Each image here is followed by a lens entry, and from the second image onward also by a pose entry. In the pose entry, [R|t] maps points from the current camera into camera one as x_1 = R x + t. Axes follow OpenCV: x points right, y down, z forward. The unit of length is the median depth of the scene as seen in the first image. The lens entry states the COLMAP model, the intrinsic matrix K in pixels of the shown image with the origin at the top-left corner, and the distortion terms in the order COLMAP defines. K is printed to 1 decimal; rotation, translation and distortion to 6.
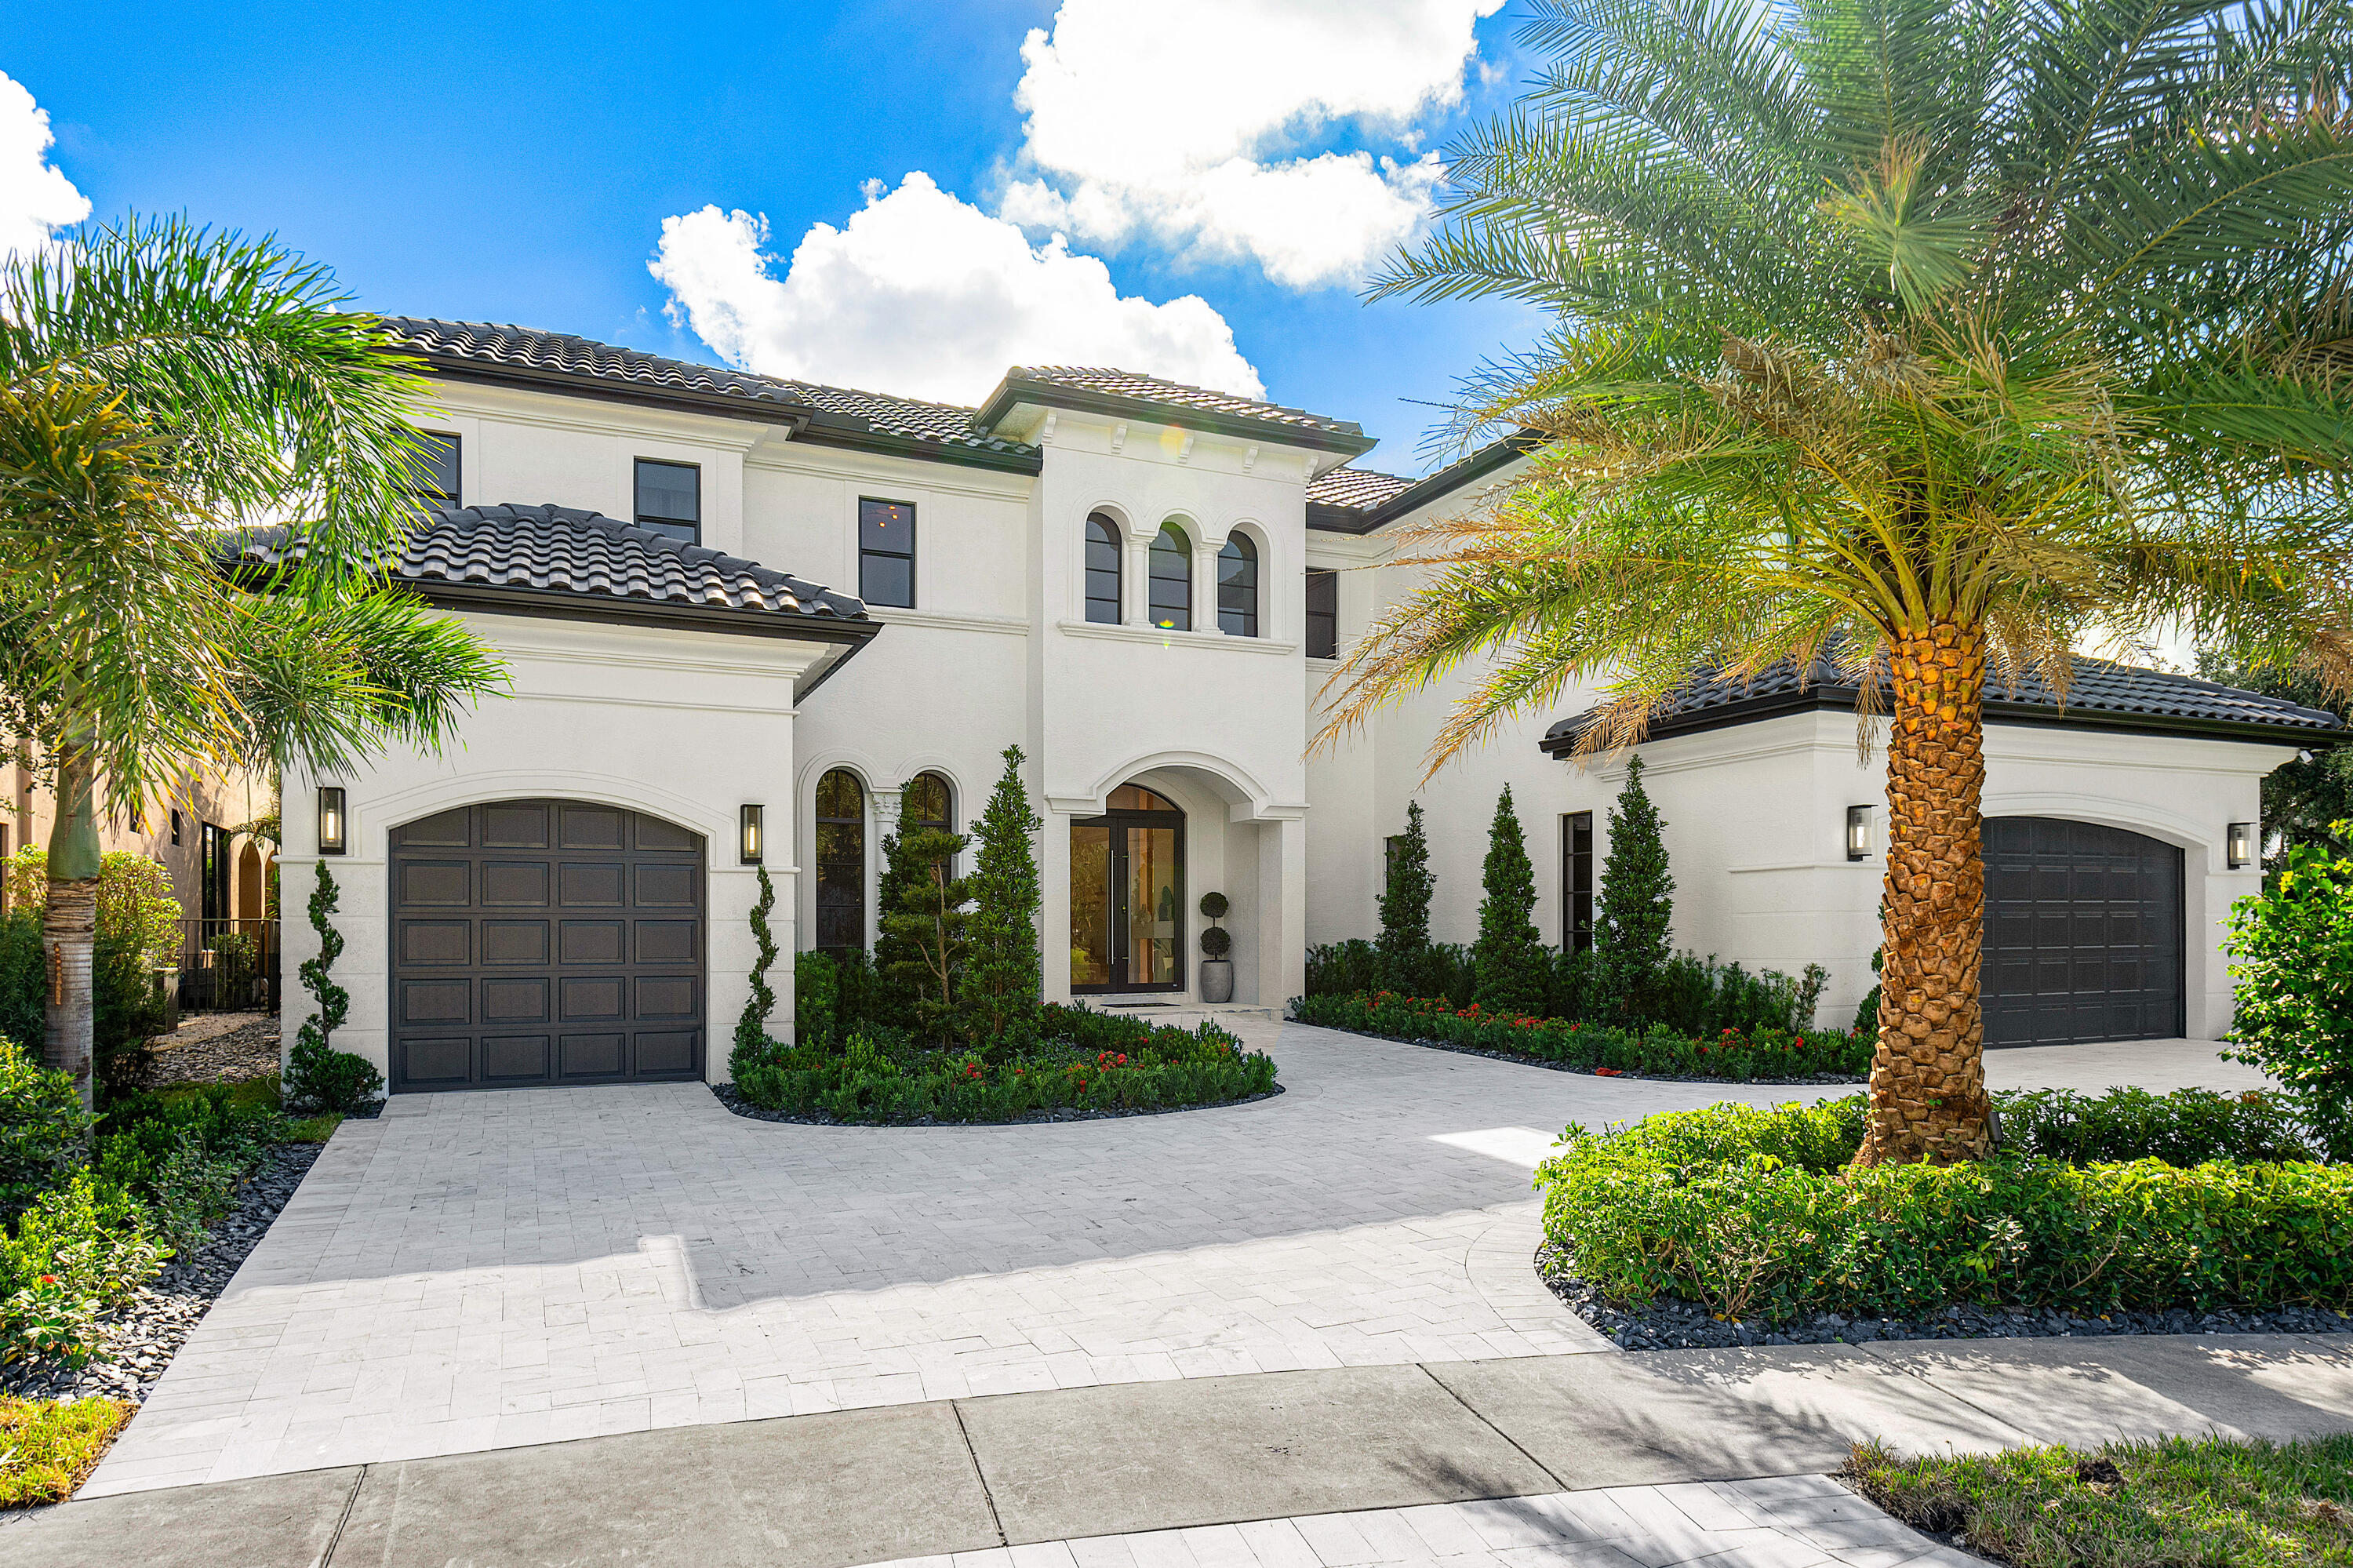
lens RADIAL K [[1306.4, 0, 1176.5], [0, 1306.4, 784.0], [0, 0, 1]] dist [0.000883, -0.001909]
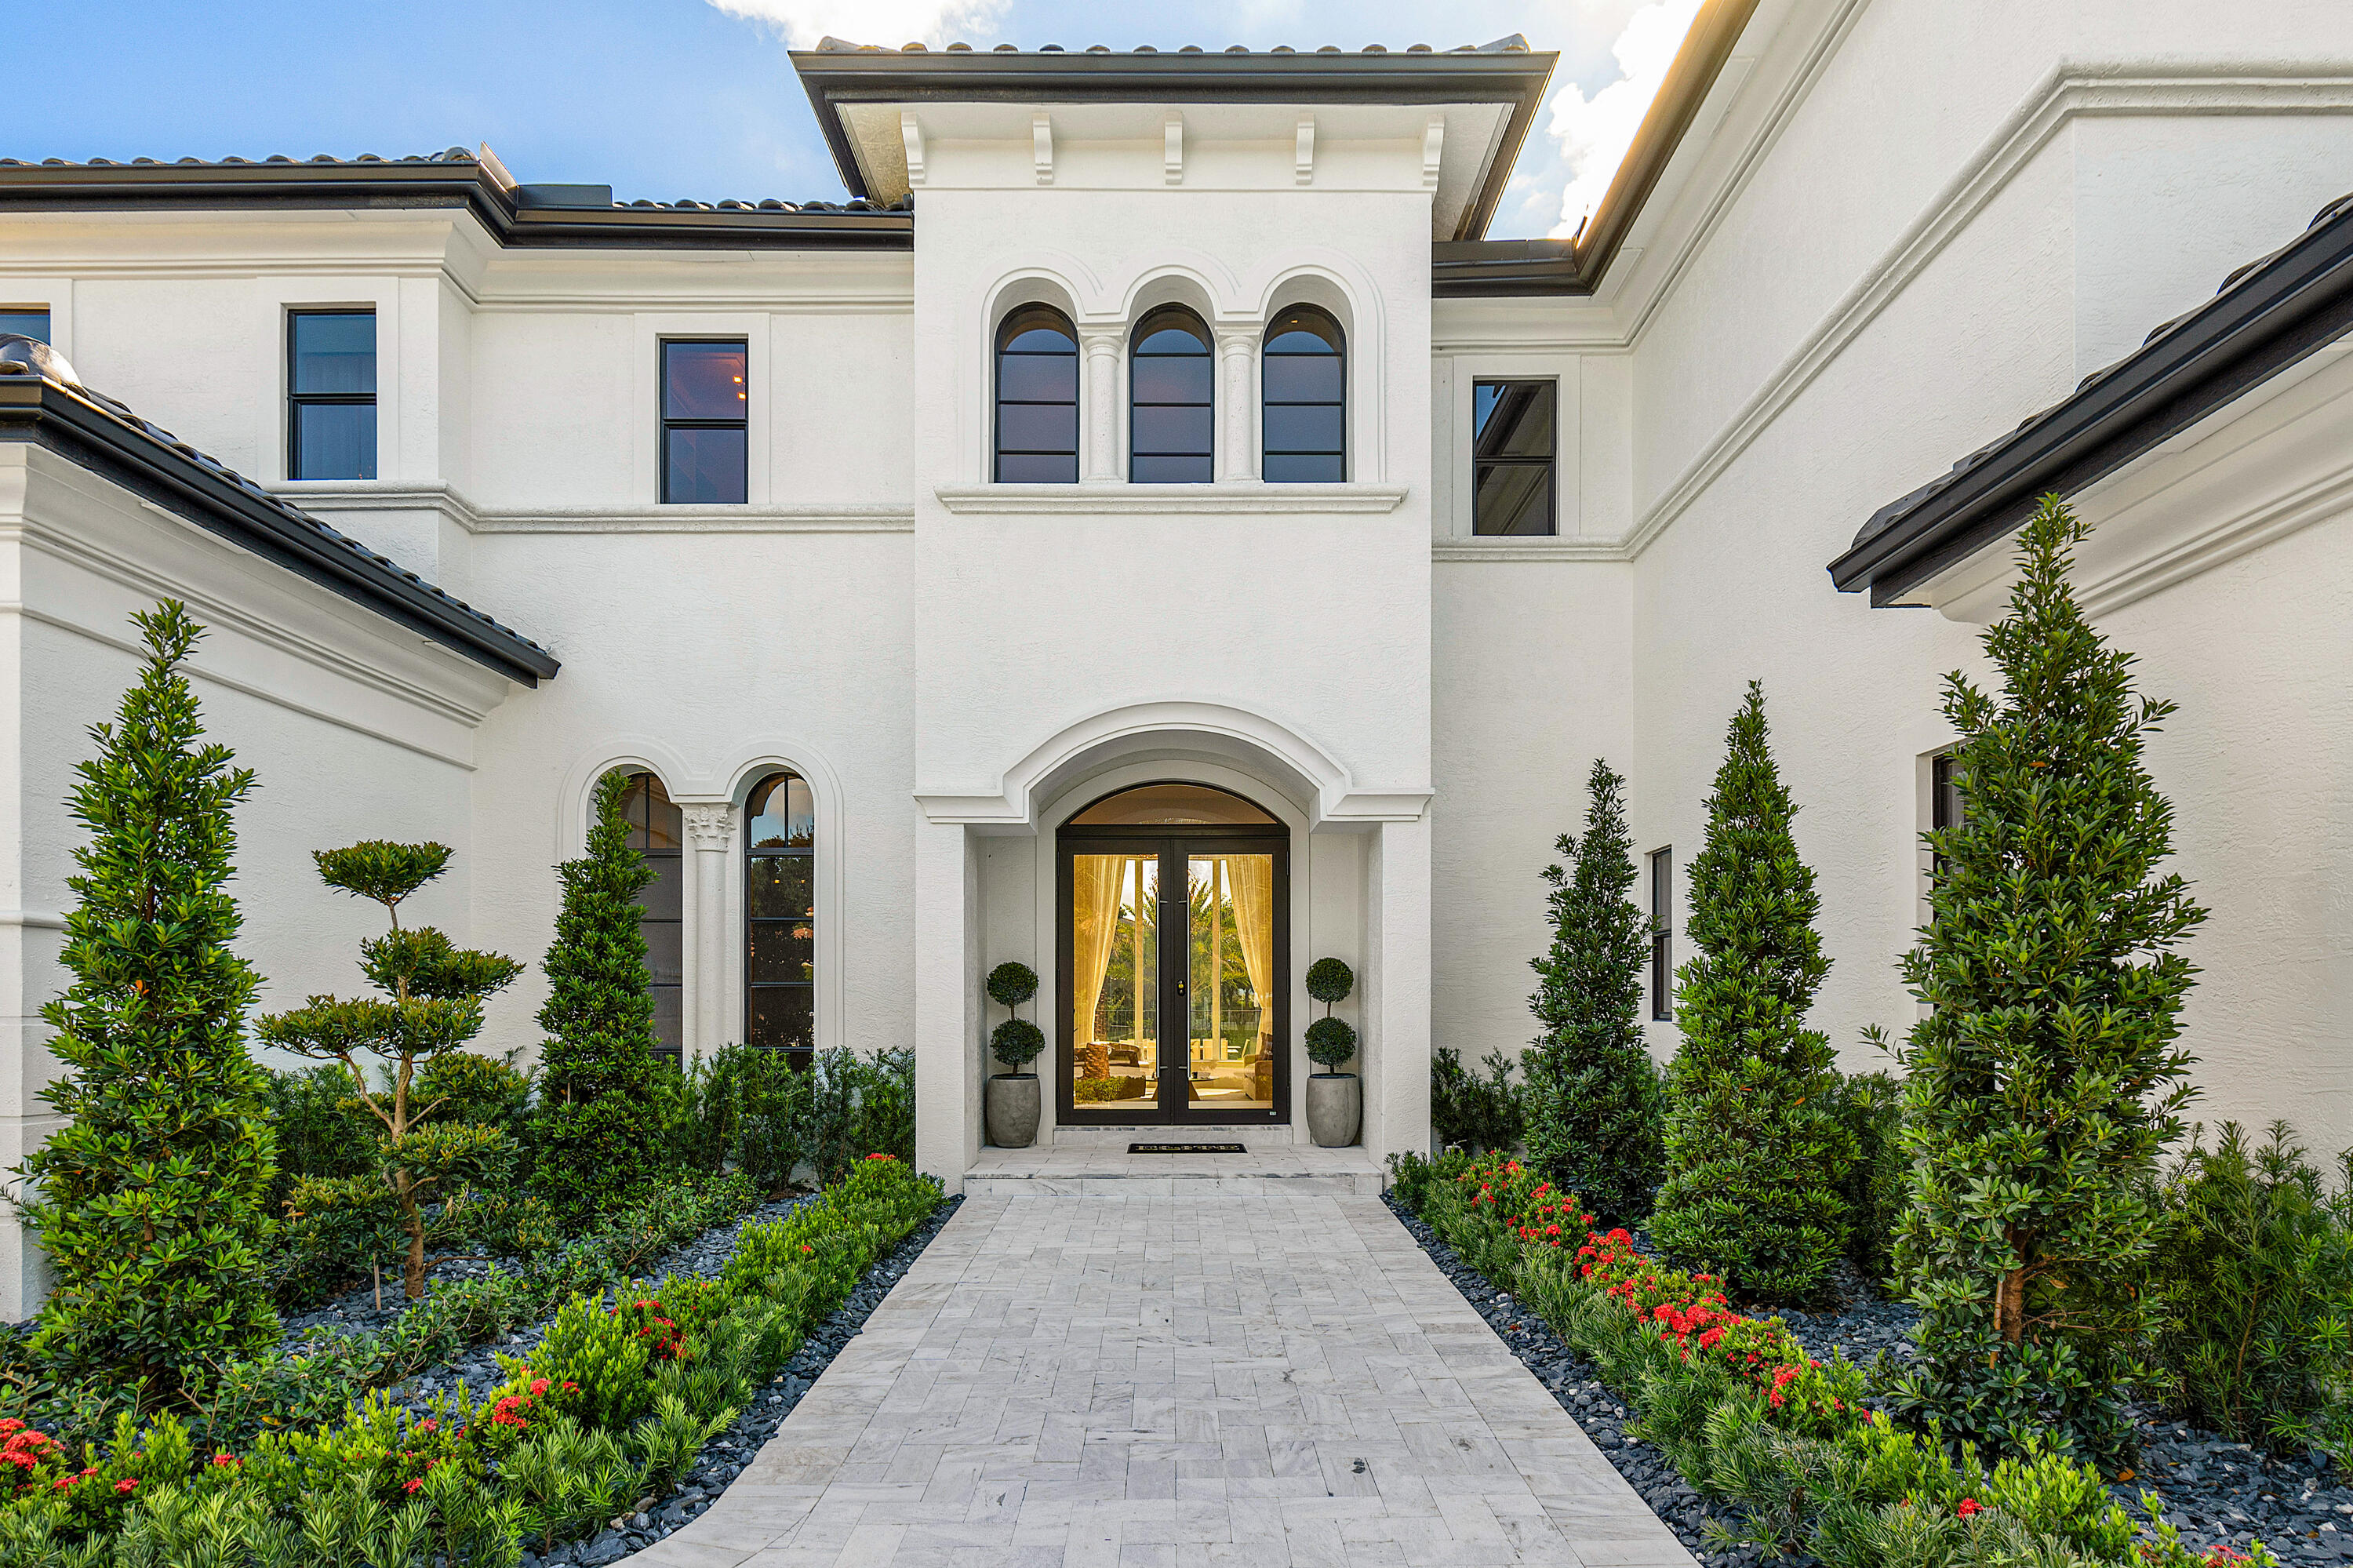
lens RADIAL K [[1305.2, 0, 1177.8], [0, 1305.2, 908.1], [0, 0, 1]] dist [0.001840, 0.000473]
pose [[0.920490, -0.027155, -0.389821, 0.221058], [0.042821, 0.998584, 0.031553, 0.044823], [0.388412, -0.045736, 0.920350, 0.497916]]
